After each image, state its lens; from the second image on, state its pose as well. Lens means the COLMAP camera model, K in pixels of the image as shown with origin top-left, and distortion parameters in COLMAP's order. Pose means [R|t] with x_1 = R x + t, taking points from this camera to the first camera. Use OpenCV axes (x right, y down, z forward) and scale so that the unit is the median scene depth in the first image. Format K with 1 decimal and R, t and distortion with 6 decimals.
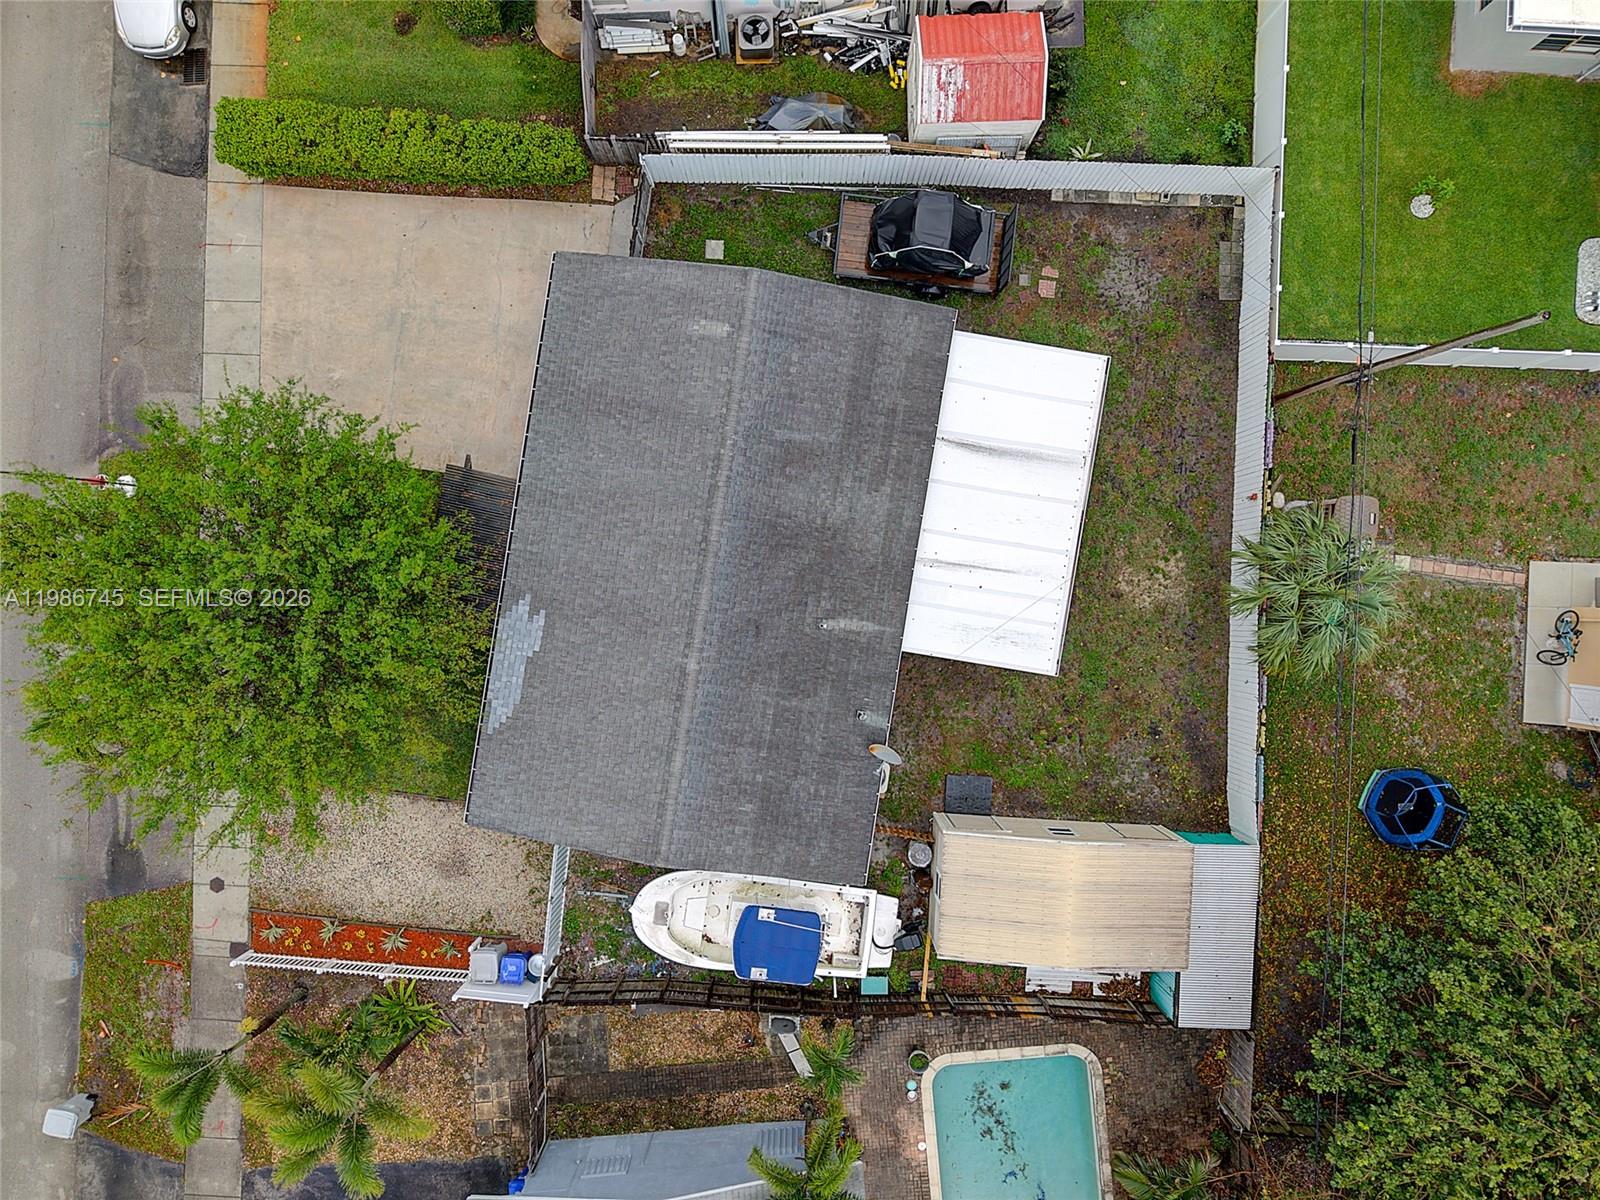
lens RADIAL K [[1068.2, 0, 802.8], [0, 1068.2, 591.6], [0, 0, 1]] dist [0.028013, -0.028902]
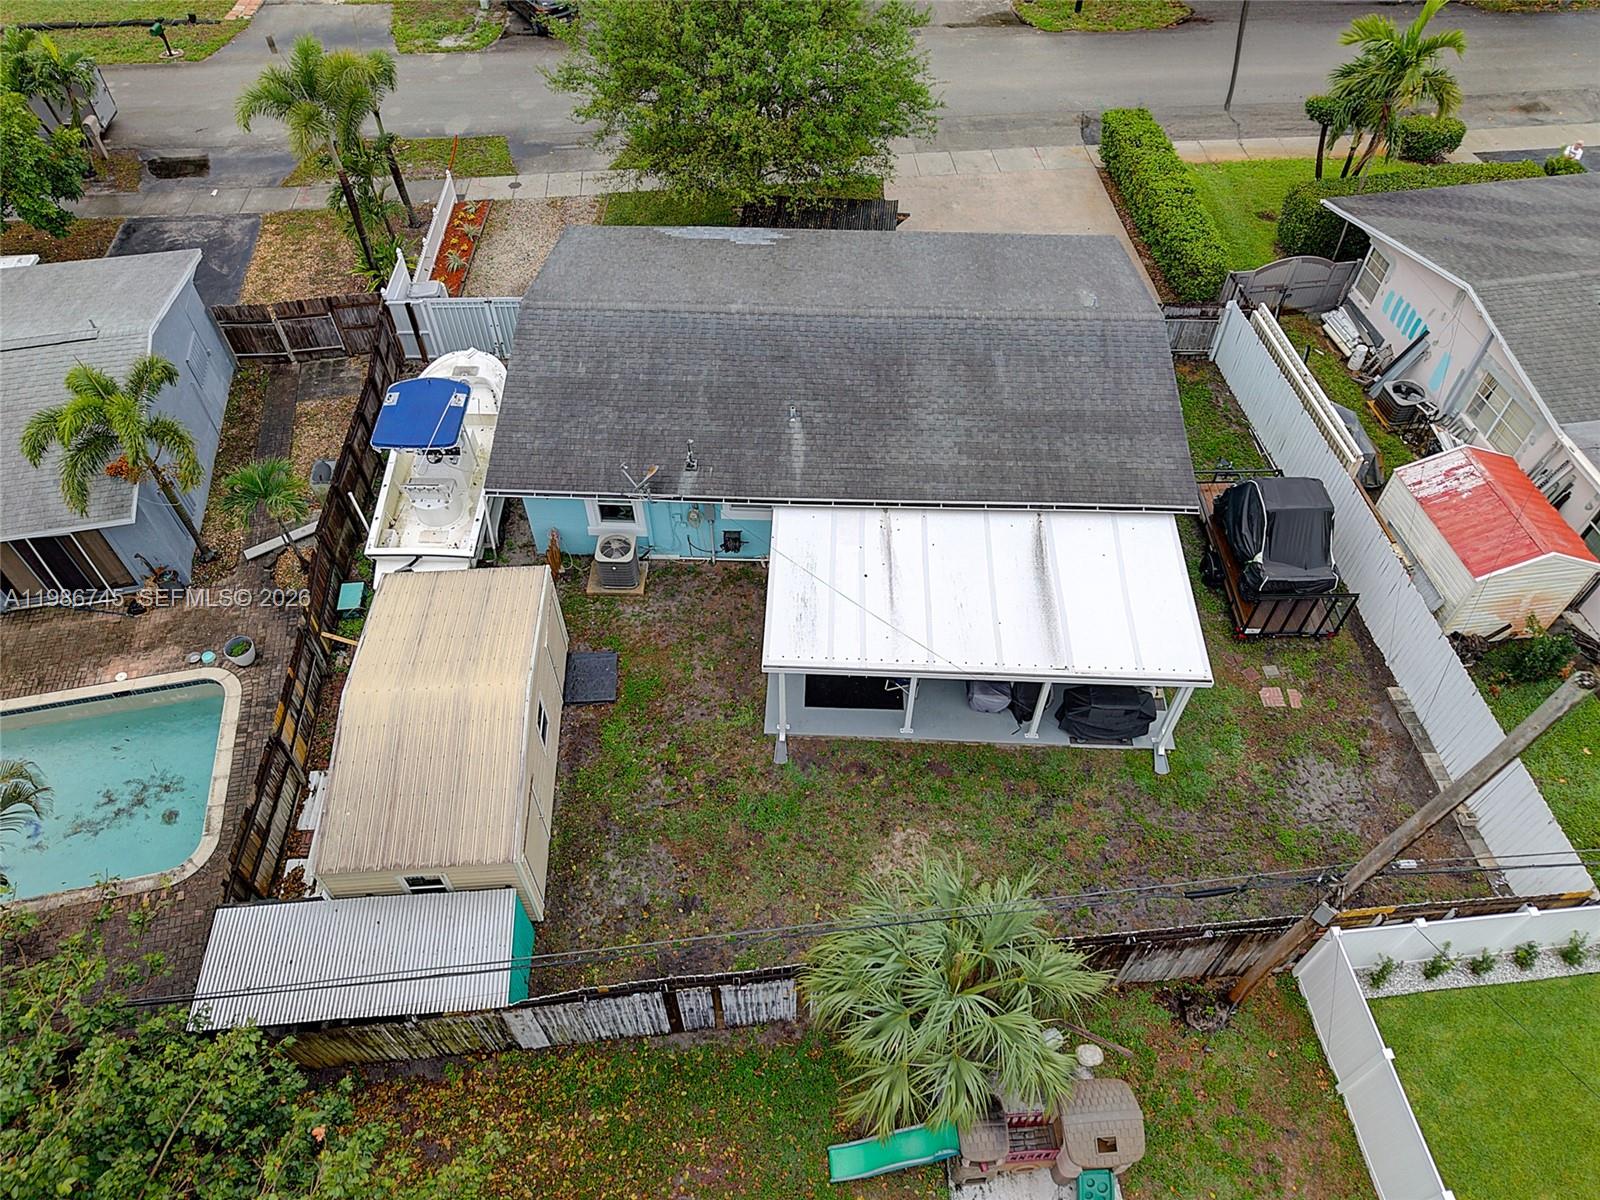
lens RADIAL K [[1068.2, 0, 804.9], [0, 1068.2, 597.5], [0, 0, 1]] dist [0.028013, -0.028902]
pose [[0.126656, 0.759518, -0.638037, 0.612422], [-0.991930, 0.093305, -0.085838, 0.099471], [-0.005664, 0.643760, 0.765206, 0.383354]]
